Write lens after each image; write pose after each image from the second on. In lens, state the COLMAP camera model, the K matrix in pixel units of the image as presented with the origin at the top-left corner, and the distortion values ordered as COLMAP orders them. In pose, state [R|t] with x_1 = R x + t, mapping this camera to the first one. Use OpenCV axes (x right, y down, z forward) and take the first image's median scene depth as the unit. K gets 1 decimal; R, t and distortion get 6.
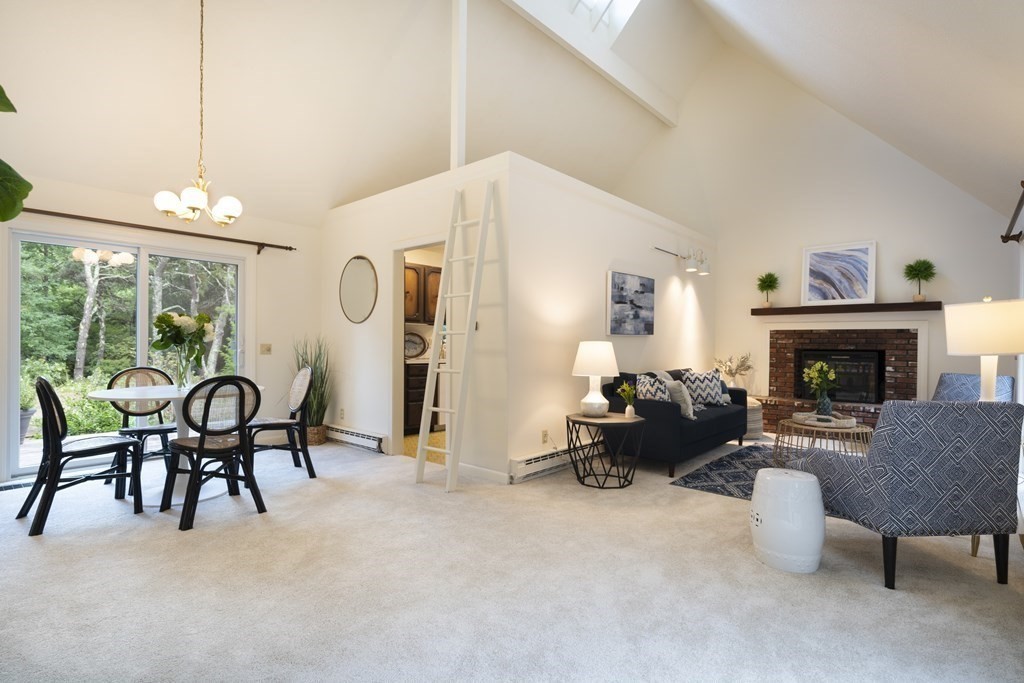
lens RADIAL K [[511.9, 0, 512.0], [0, 511.9, 341.5], [0, 0, 1]] dist [0.001611, -0.000141]
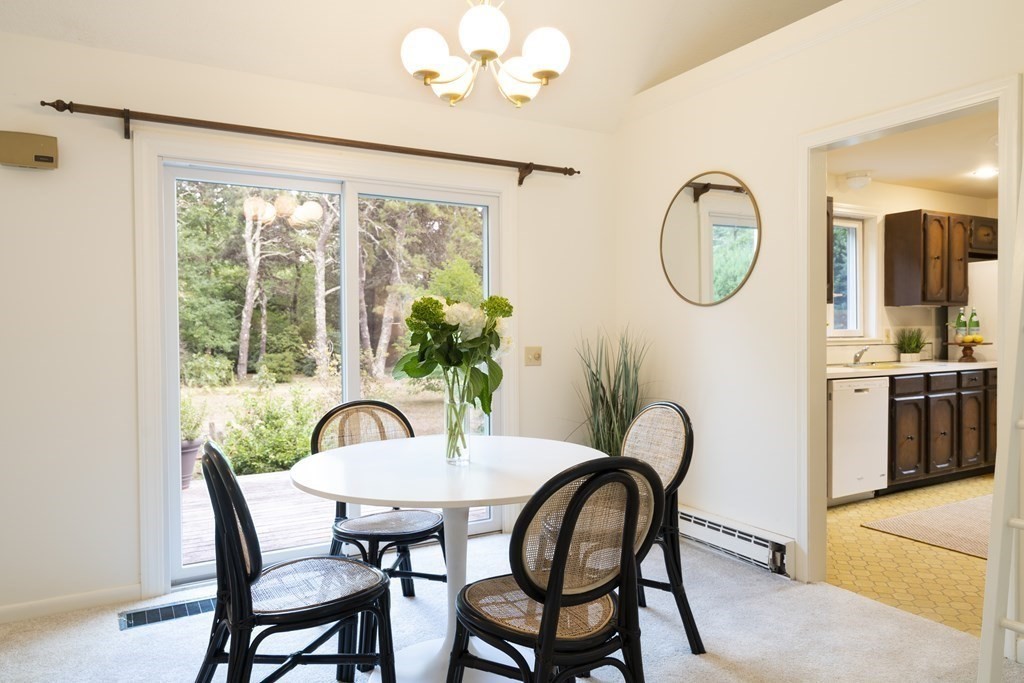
lens RADIAL K [[687.7, 0, 512.0], [0, 687.7, 341.5], [0, 0, 1]] dist [0.002370, 0.002837]
pose [[0.947668, -0.006880, -0.319183, -0.058464], [0.014937, 0.999628, 0.022800, -0.004135], [0.318907, -0.026375, 0.947419, 0.063340]]
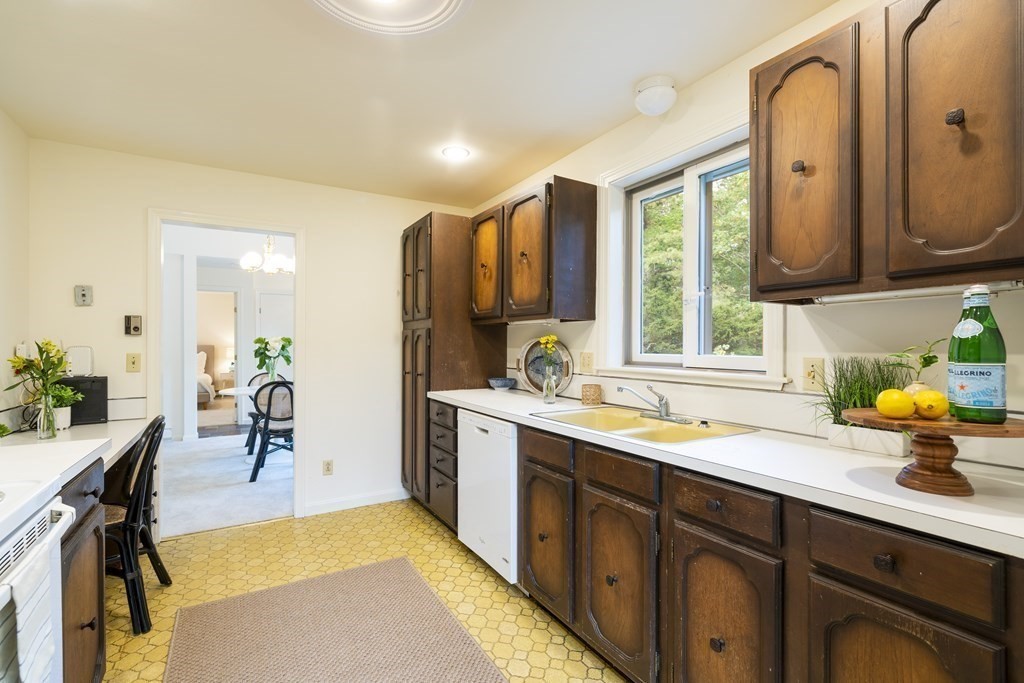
lens RADIAL K [[467.5, 0, 512.0], [0, 467.5, 341.5], [0, 0, 1]] dist [-0.000515, -0.000082]
pose [[-0.306516, -0.011070, -0.951801, 0.046913], [0.006201, 0.999888, -0.013626, -0.002925], [0.951845, -0.010079, -0.306413, 0.270040]]
